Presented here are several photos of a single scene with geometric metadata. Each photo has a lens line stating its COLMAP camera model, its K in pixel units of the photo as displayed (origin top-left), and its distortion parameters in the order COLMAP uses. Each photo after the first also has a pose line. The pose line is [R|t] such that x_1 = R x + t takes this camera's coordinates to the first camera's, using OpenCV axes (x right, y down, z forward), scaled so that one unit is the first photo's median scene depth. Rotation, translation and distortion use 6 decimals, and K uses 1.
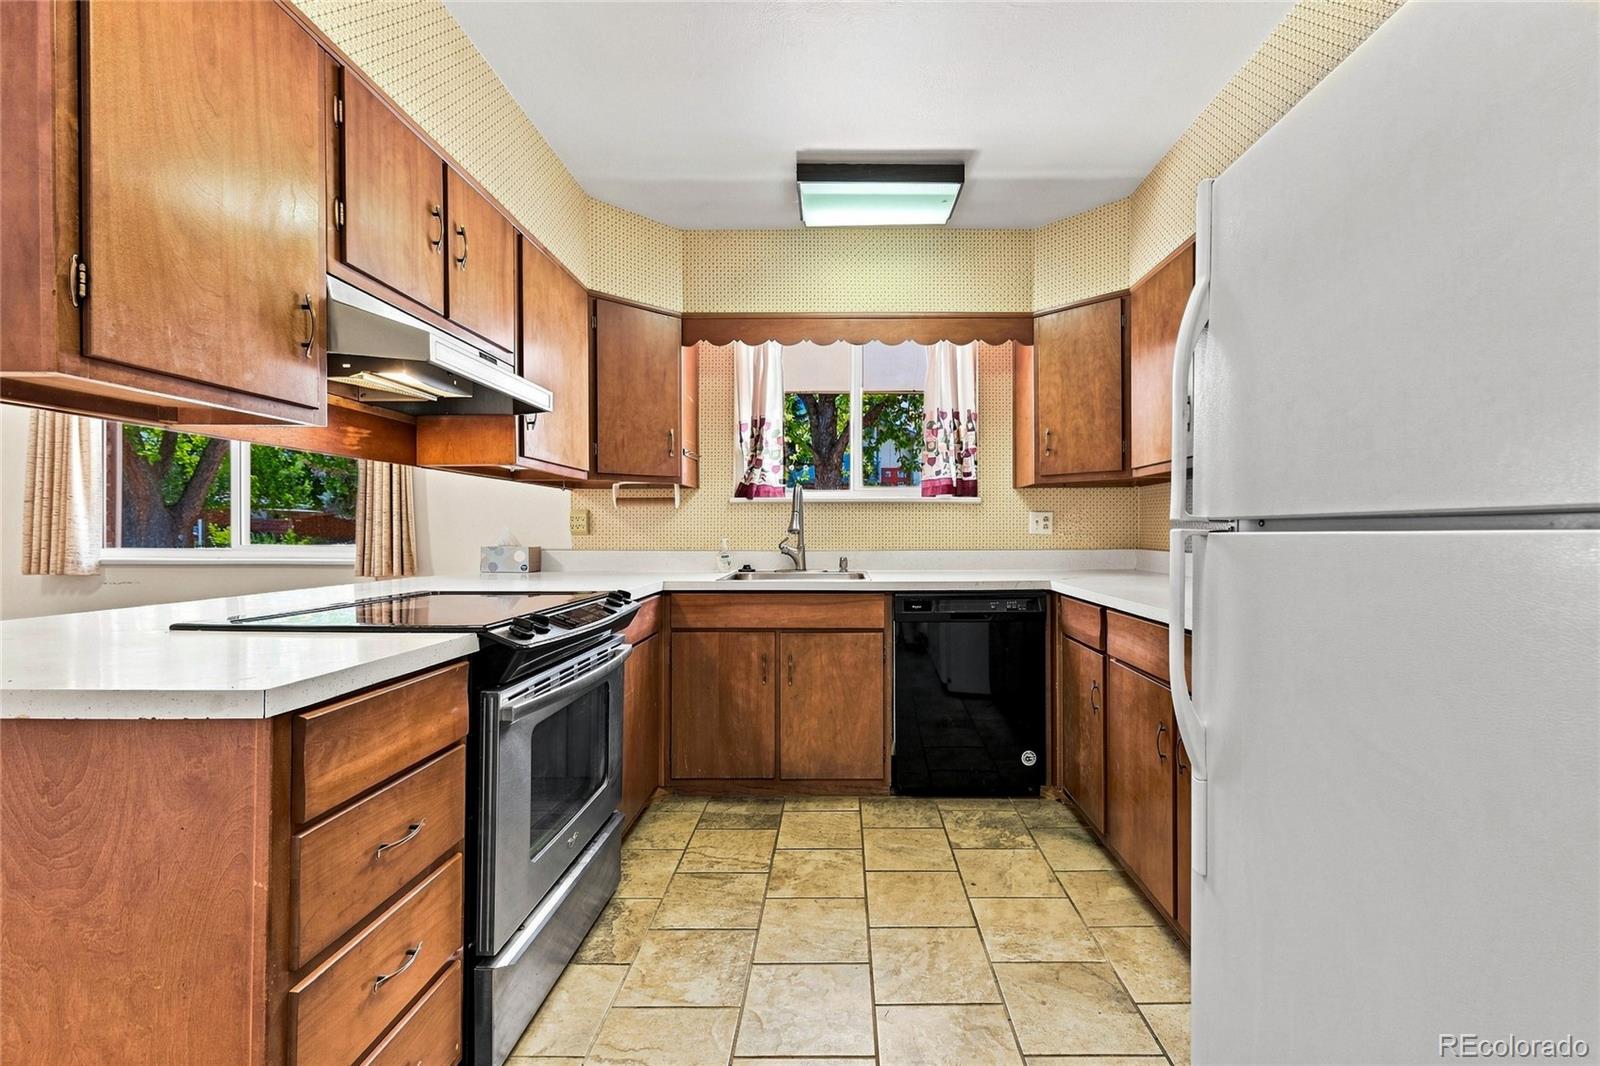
lens RADIAL K [[662.9, 0, 800.0], [0, 662.9, 533.0], [0, 0, 1]] dist [-0.000738, 0.000000]
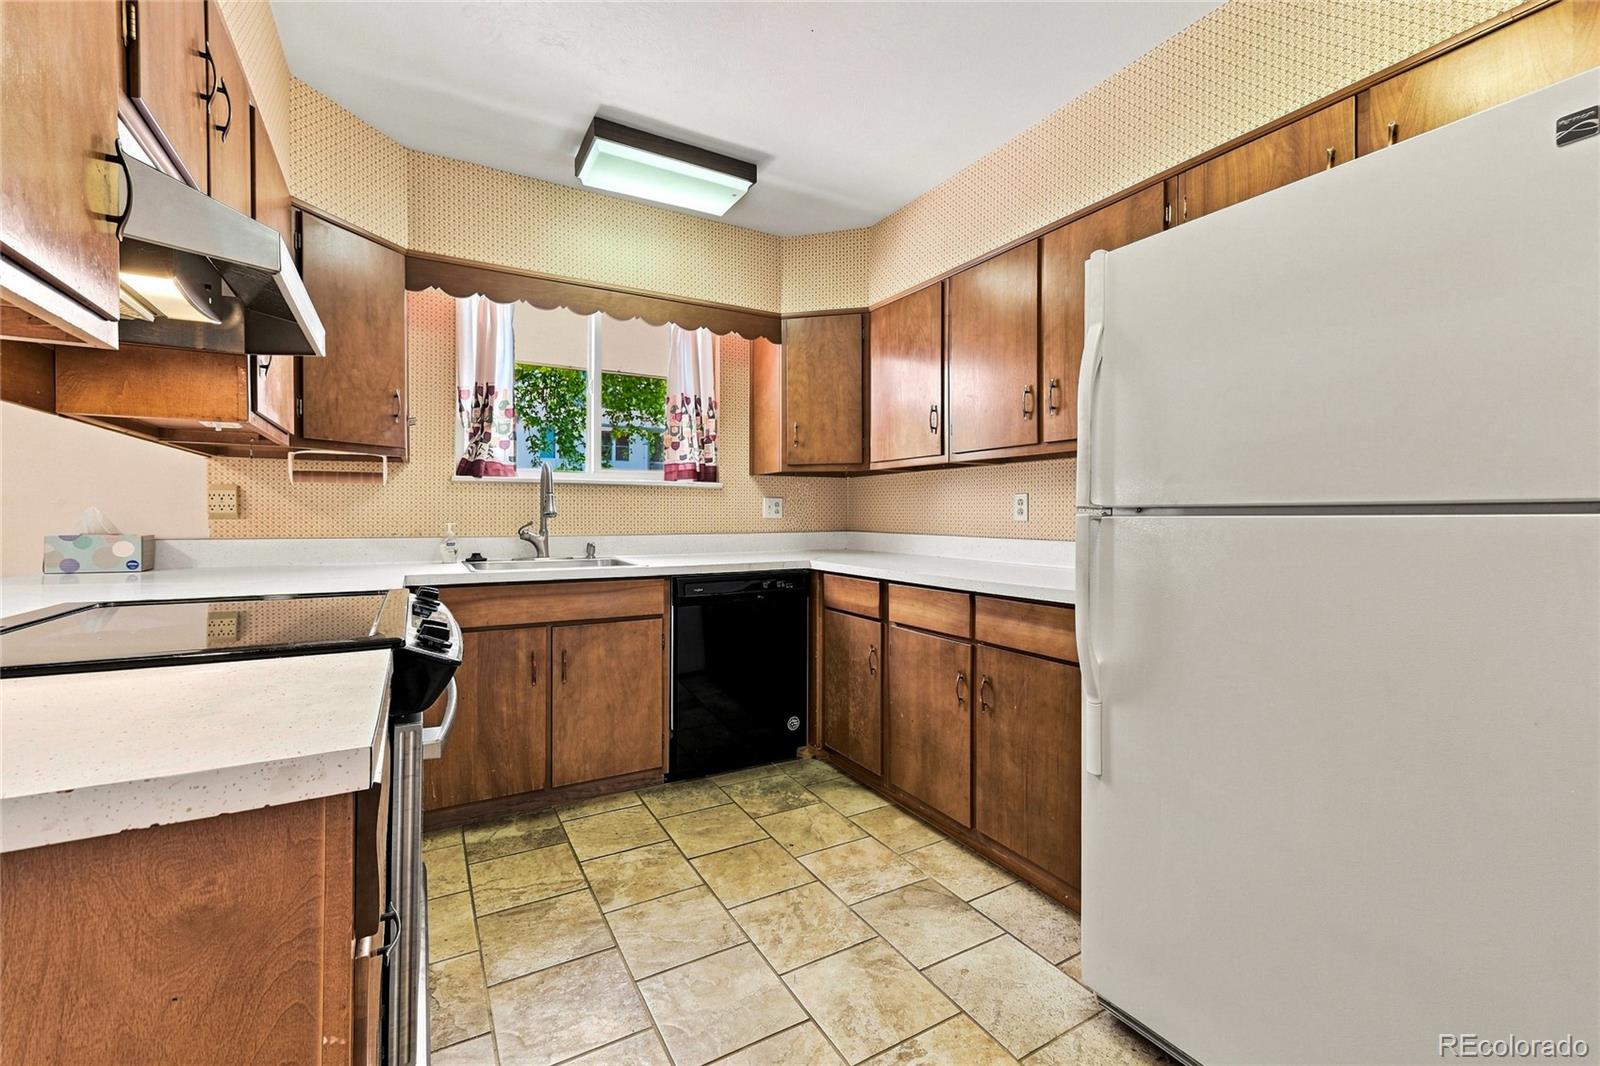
lens RADIAL K [[663.6, 0, 798.5], [0, 663.6, 520.0], [0, 0, 1]] dist [-0.000223, 0.000031]
pose [[0.869234, -0.000380, 0.494401, -0.184633], [-0.001960, 0.999989, 0.004216, 0.000000], [-0.494397, -0.004634, 0.869224, 0.046268]]
